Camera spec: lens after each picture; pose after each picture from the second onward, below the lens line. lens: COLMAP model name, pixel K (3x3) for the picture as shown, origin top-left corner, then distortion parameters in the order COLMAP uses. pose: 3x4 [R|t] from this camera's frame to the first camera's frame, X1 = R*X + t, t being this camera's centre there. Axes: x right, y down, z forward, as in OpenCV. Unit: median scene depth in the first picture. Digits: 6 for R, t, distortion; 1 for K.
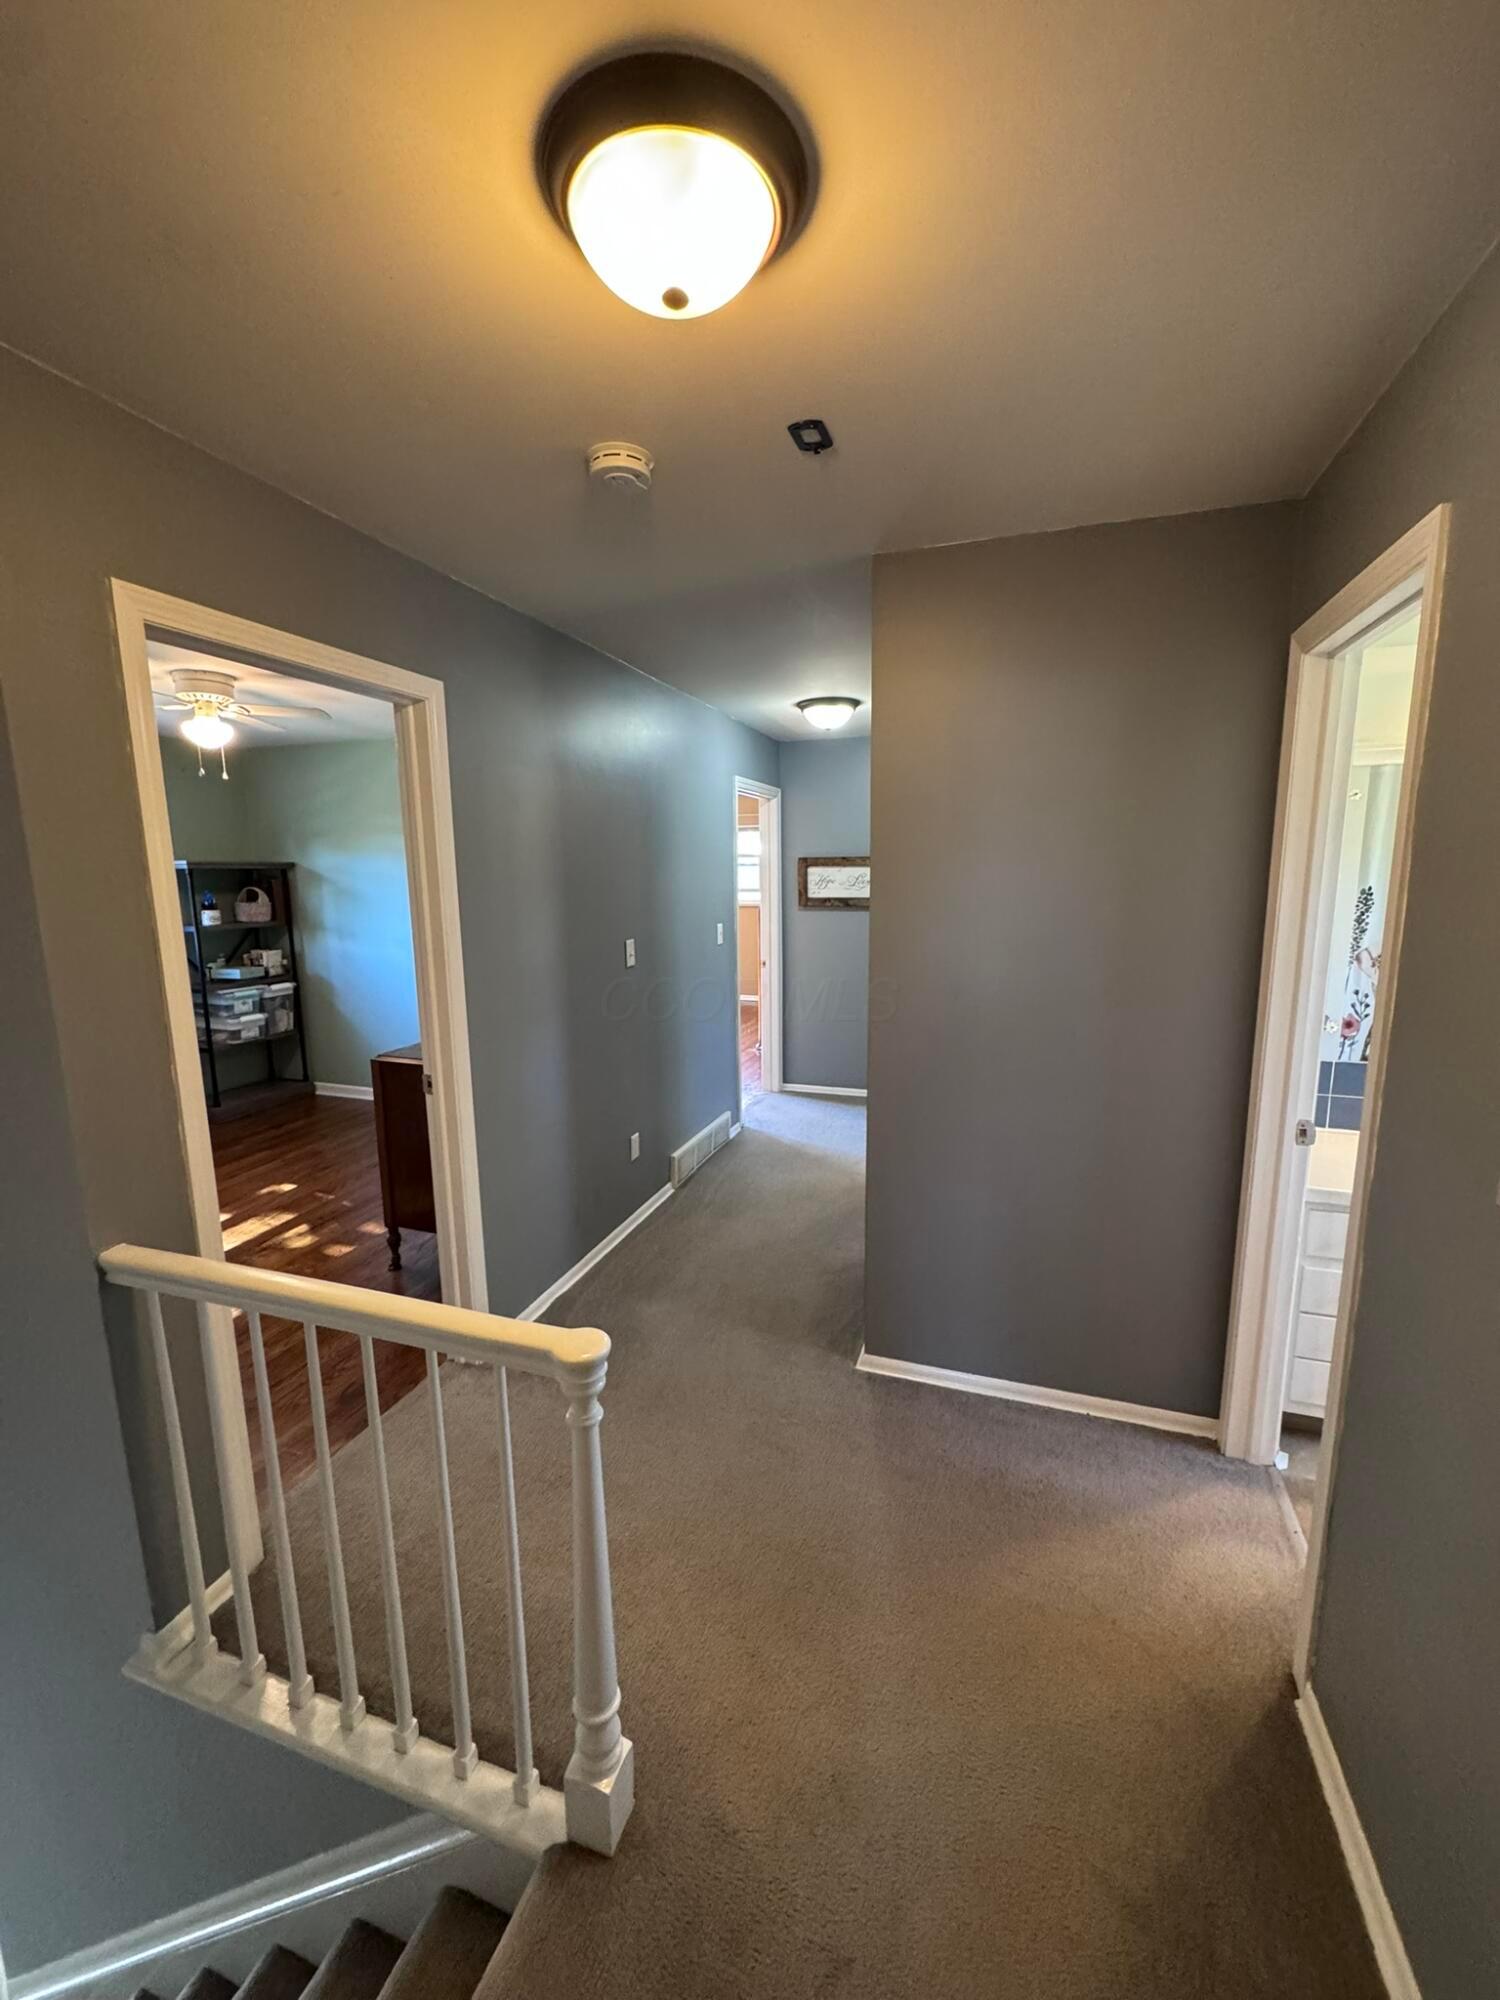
lens RADIAL K [[799.0, 0, 744.0], [0, 799.0, 993.2], [0, 0, 1]] dist [-0.001703, -0.000105]
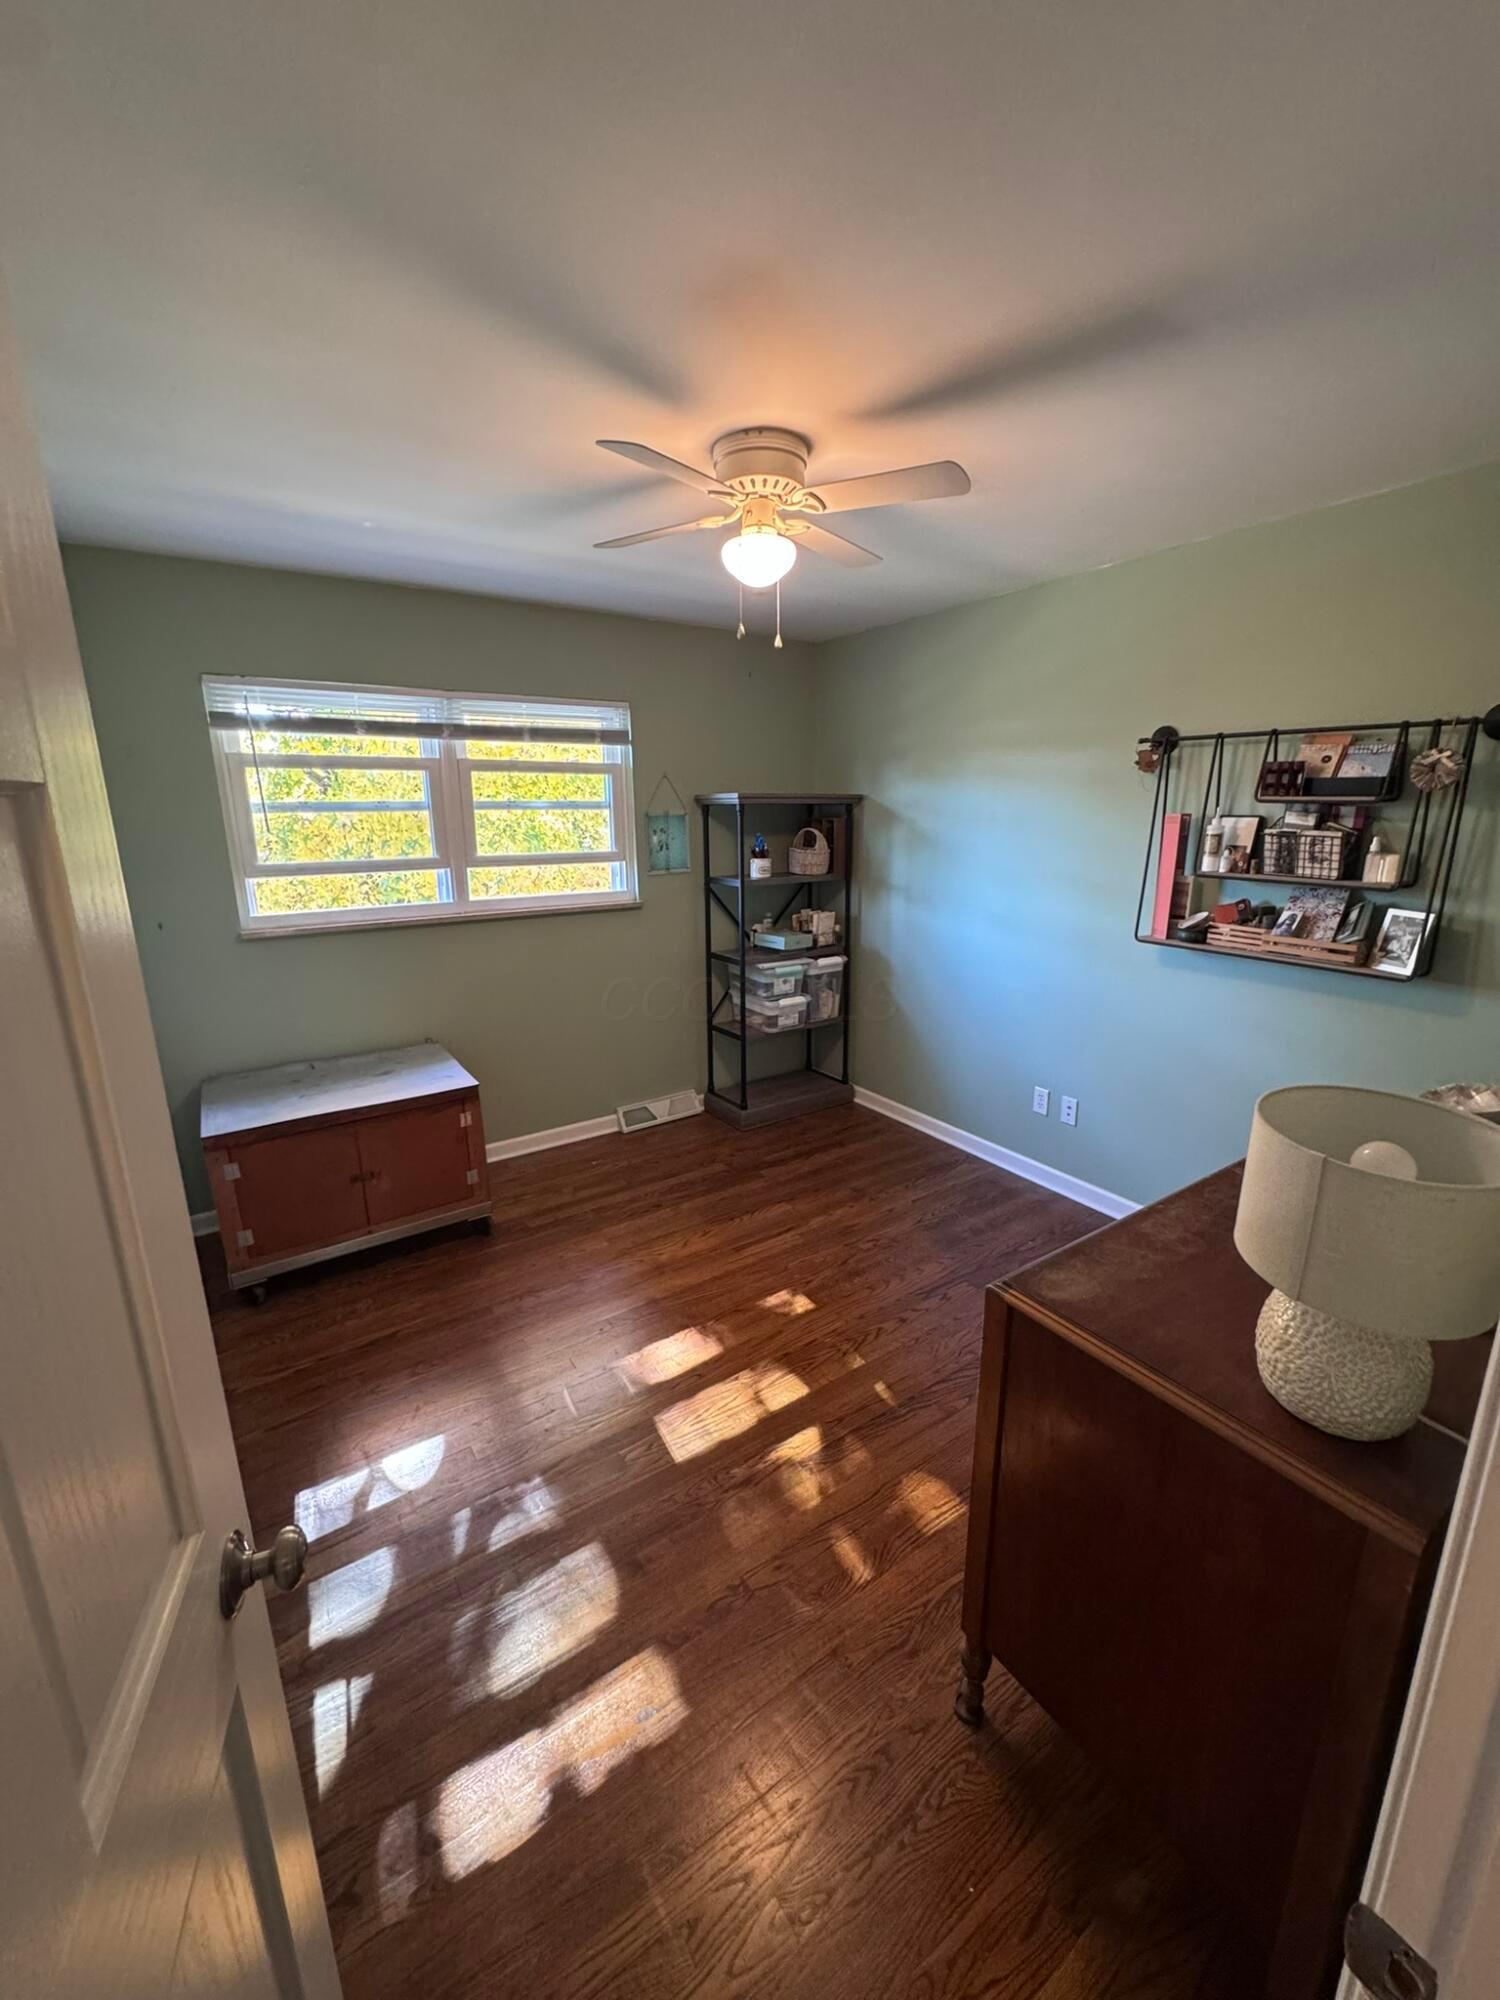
lens RADIAL K [[799.0, 0, 754.6], [0, 799.0, 995.0], [0, 0, 1]] dist [-0.001703, -0.000105]
pose [[0.807486, 0.145369, -0.571694, -0.203183], [-0.095150, 0.988566, 0.116977, -0.060241], [0.582162, -0.040060, 0.812085, 0.348446]]
